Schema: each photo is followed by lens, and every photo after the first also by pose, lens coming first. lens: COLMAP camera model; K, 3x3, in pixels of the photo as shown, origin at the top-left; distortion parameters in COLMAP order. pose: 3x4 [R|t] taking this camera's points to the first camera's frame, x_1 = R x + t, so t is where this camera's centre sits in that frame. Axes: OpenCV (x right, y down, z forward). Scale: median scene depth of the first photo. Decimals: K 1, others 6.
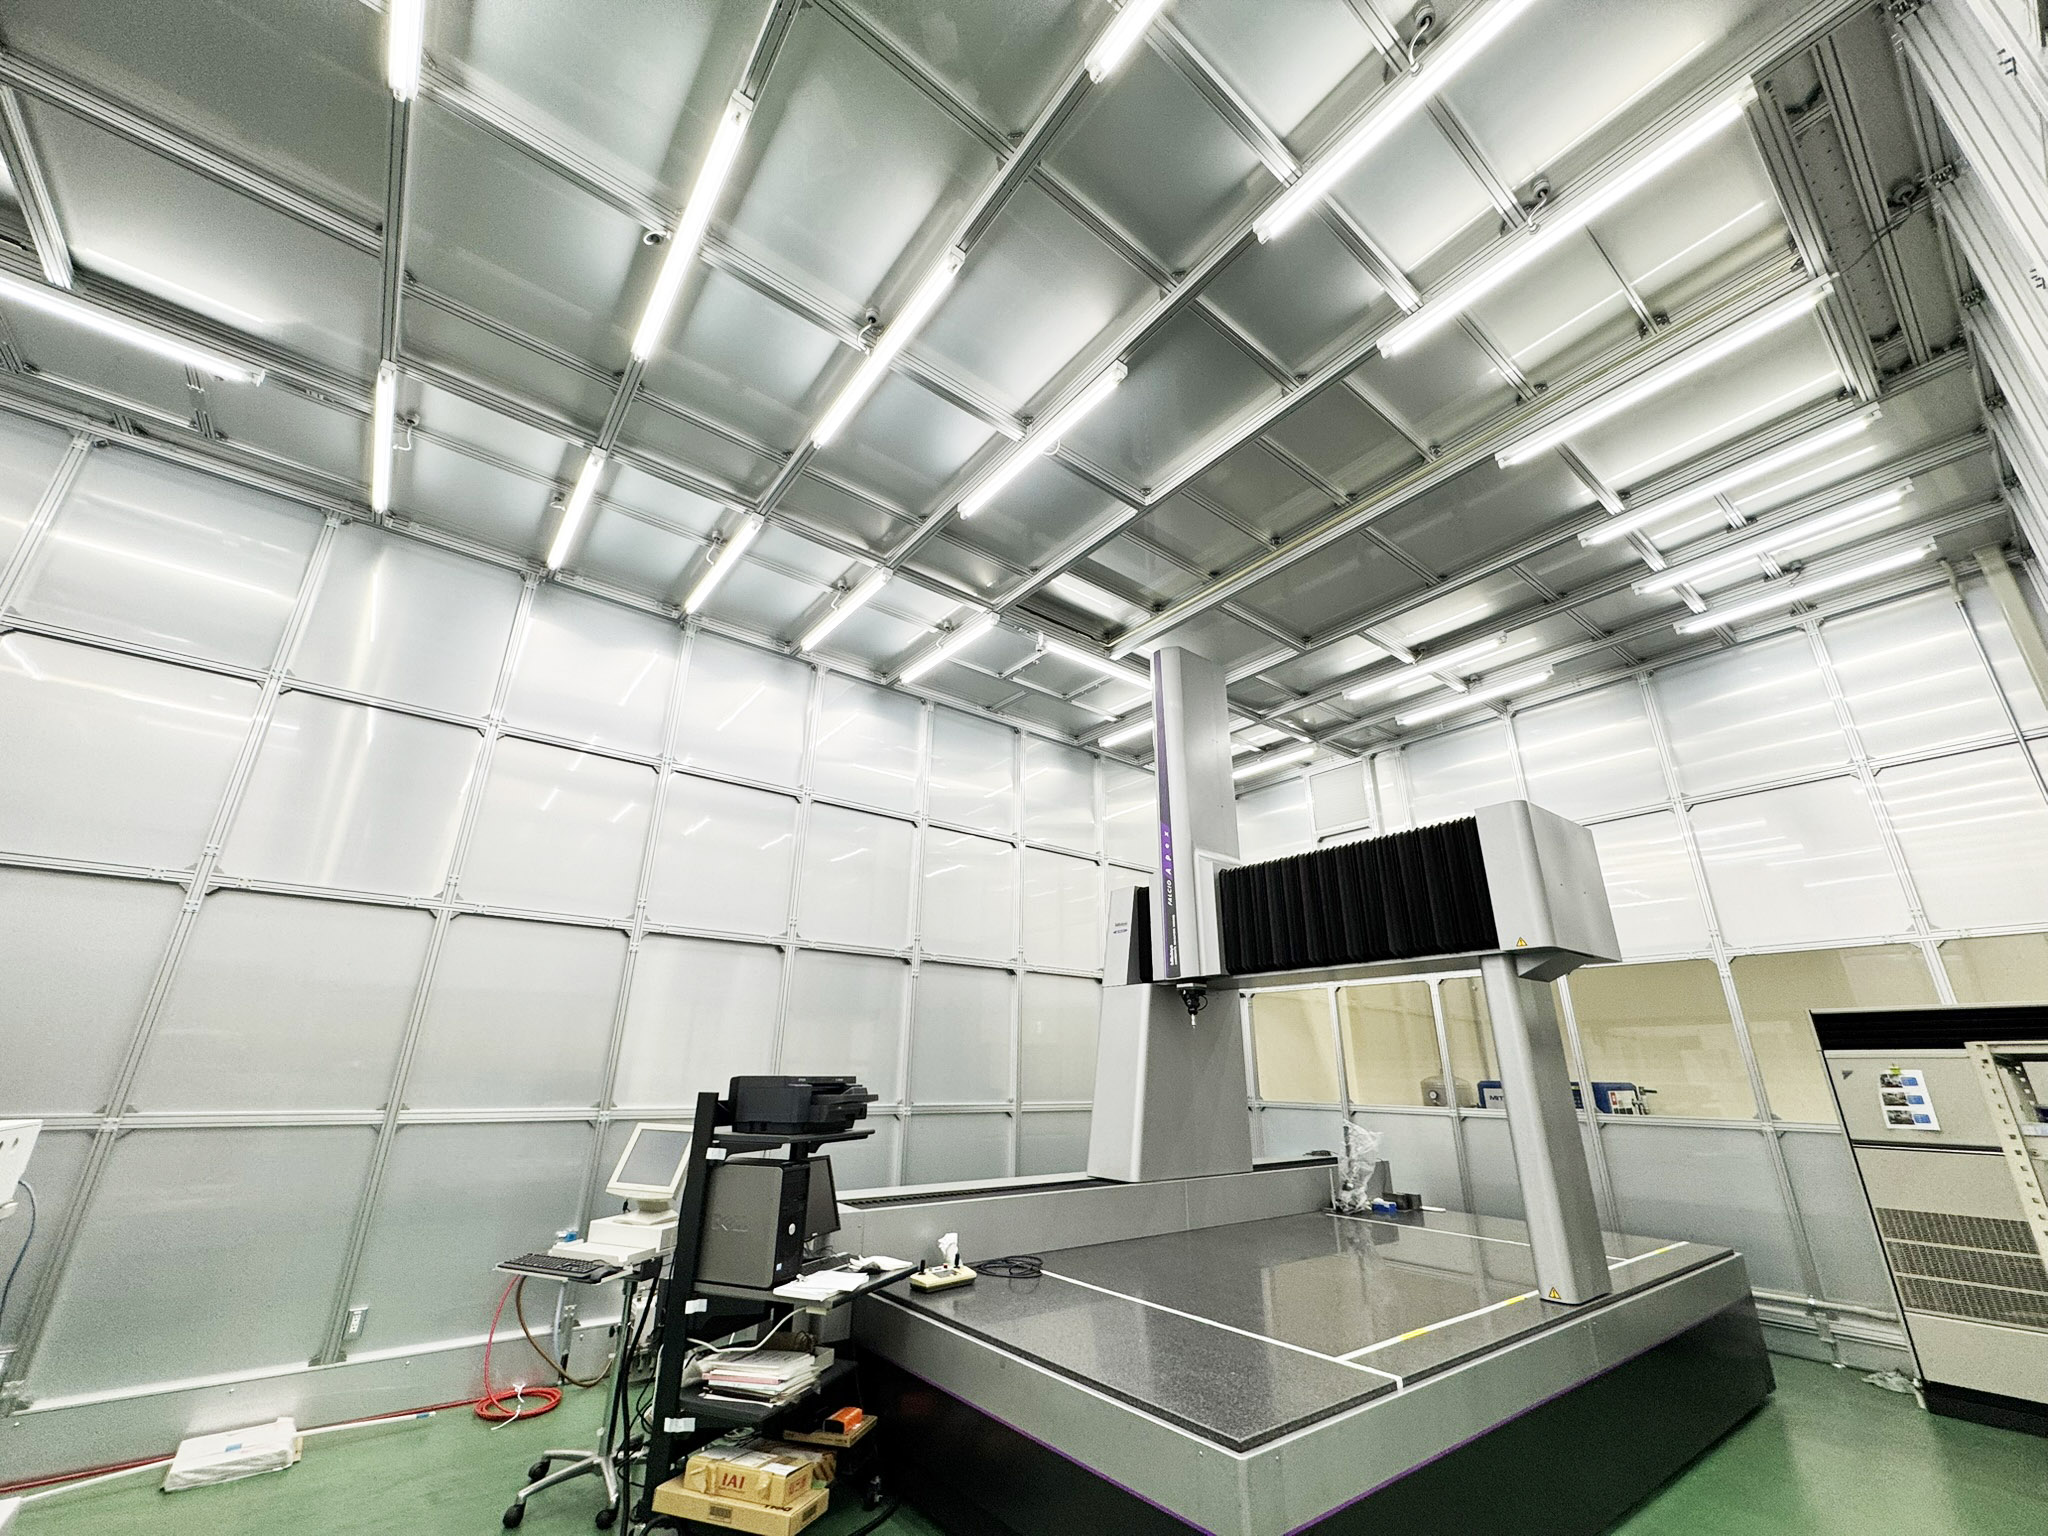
lens RADIAL K [[816.6, 0, 1025.3], [0, 816.6, 767.8], [0, 0, 1]] dist [-0.001658, 0.000494]
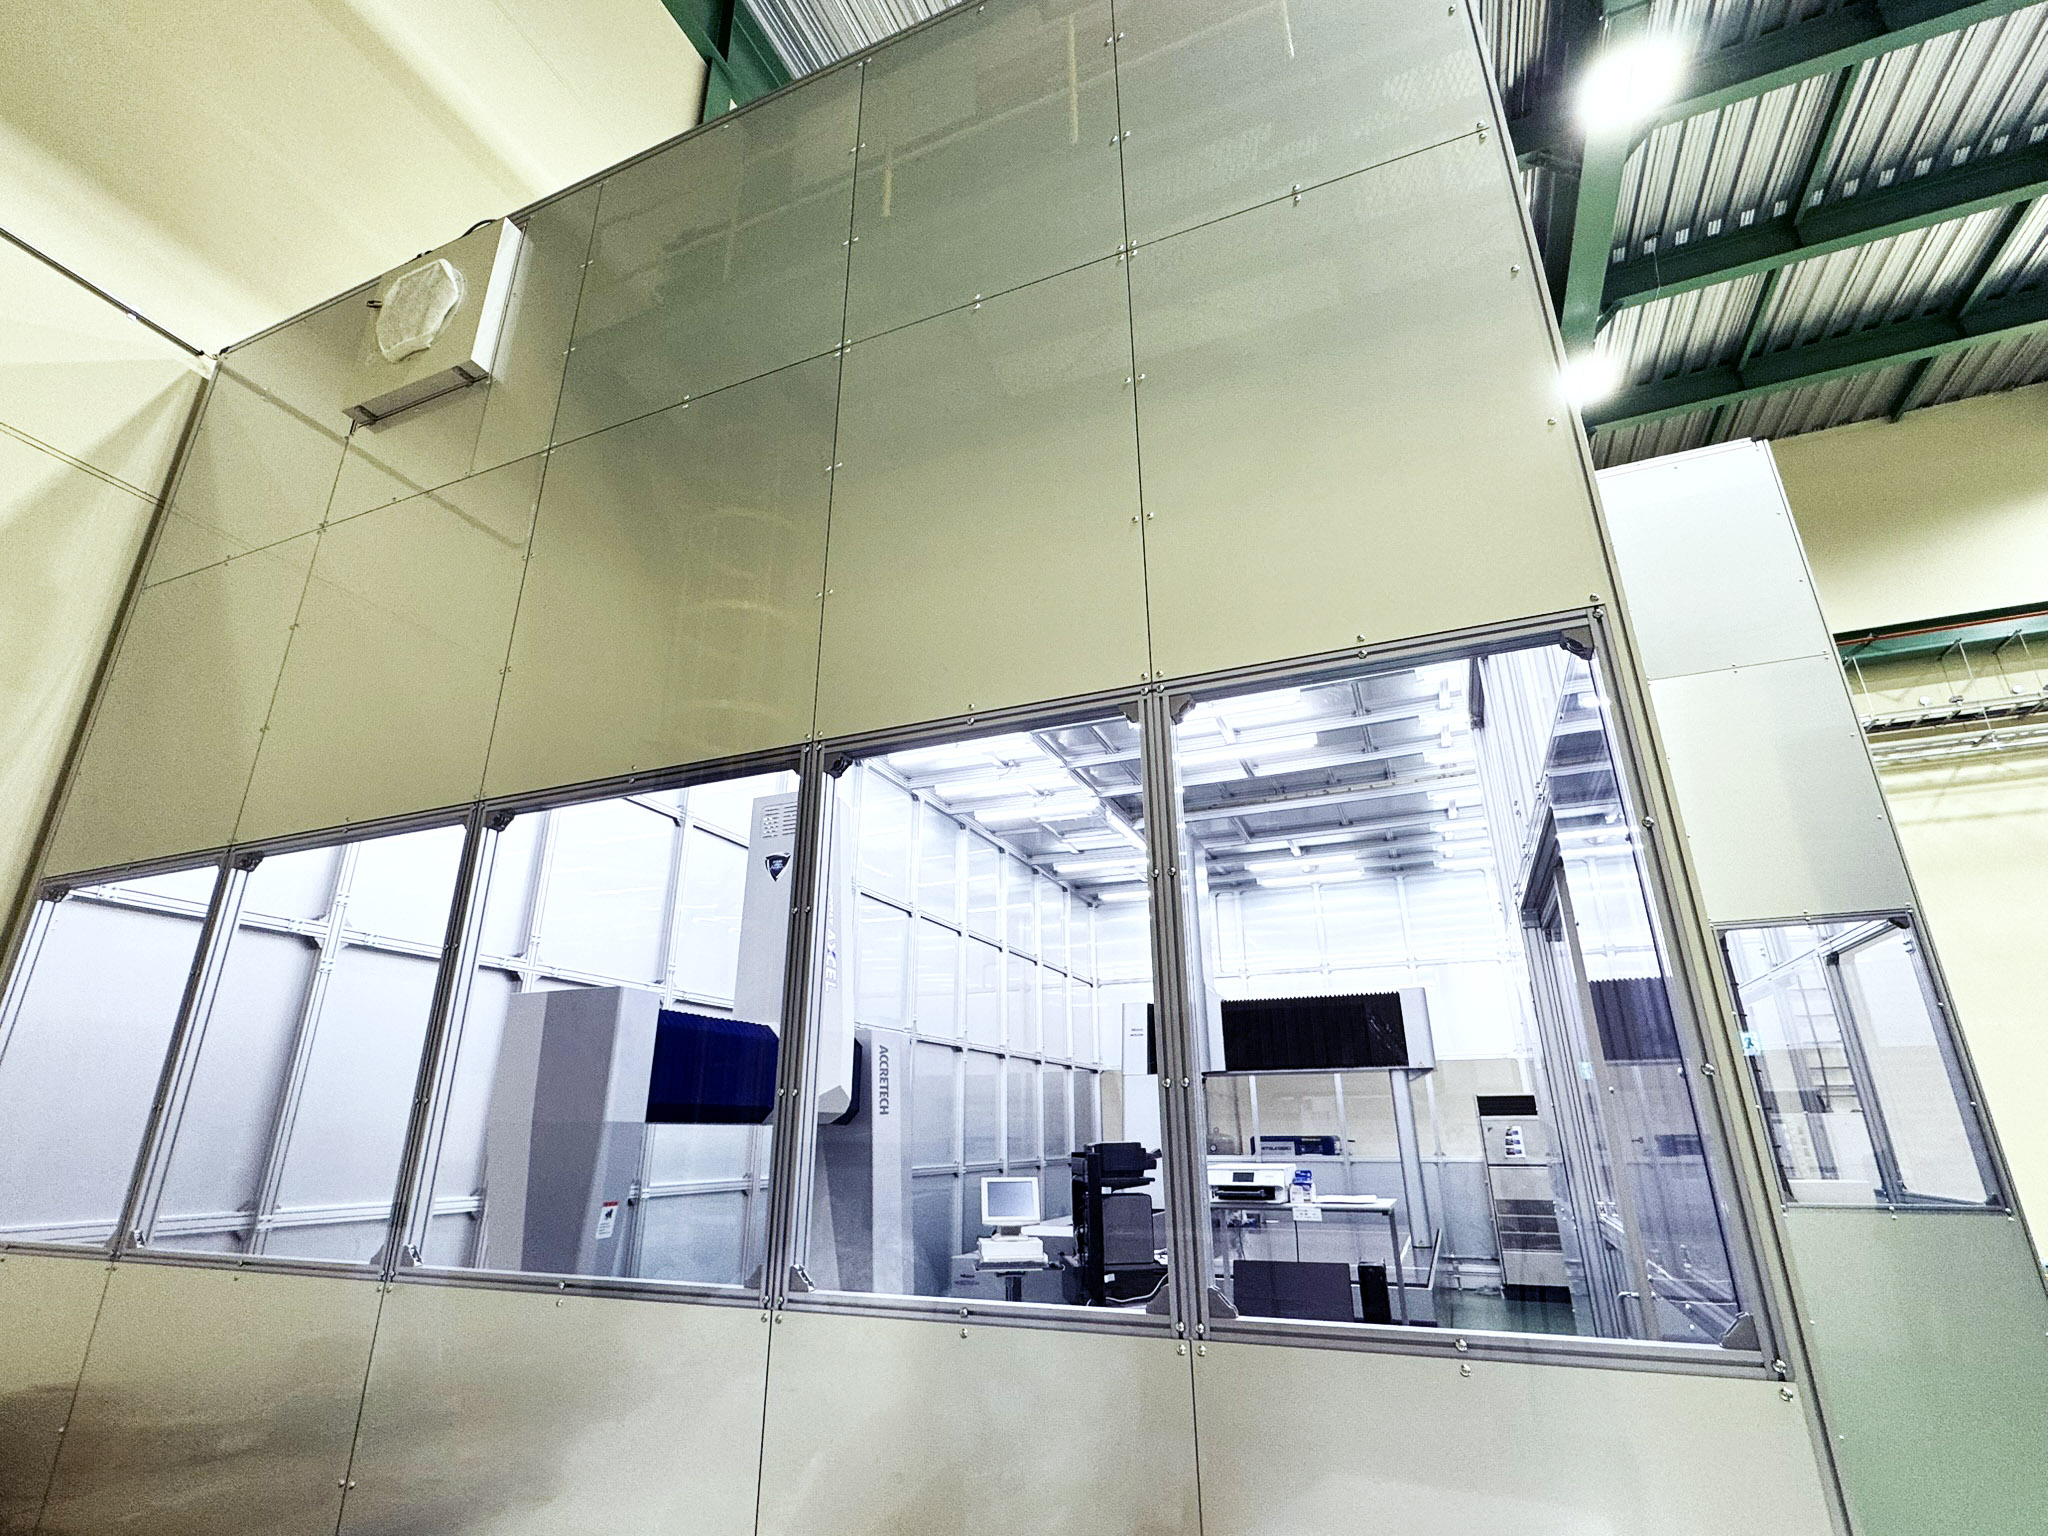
lens RADIAL K [[992.9, 0, 1012.4], [0, 992.9, 760.1], [0, 0, 1]] dist [-0.003320, -0.001122]
pose [[0.871658, 0.155949, 0.464643, -1.048626], [-0.156232, 0.986982, -0.038175, -0.187071], [-0.464548, -0.039316, 0.884675, -0.435257]]
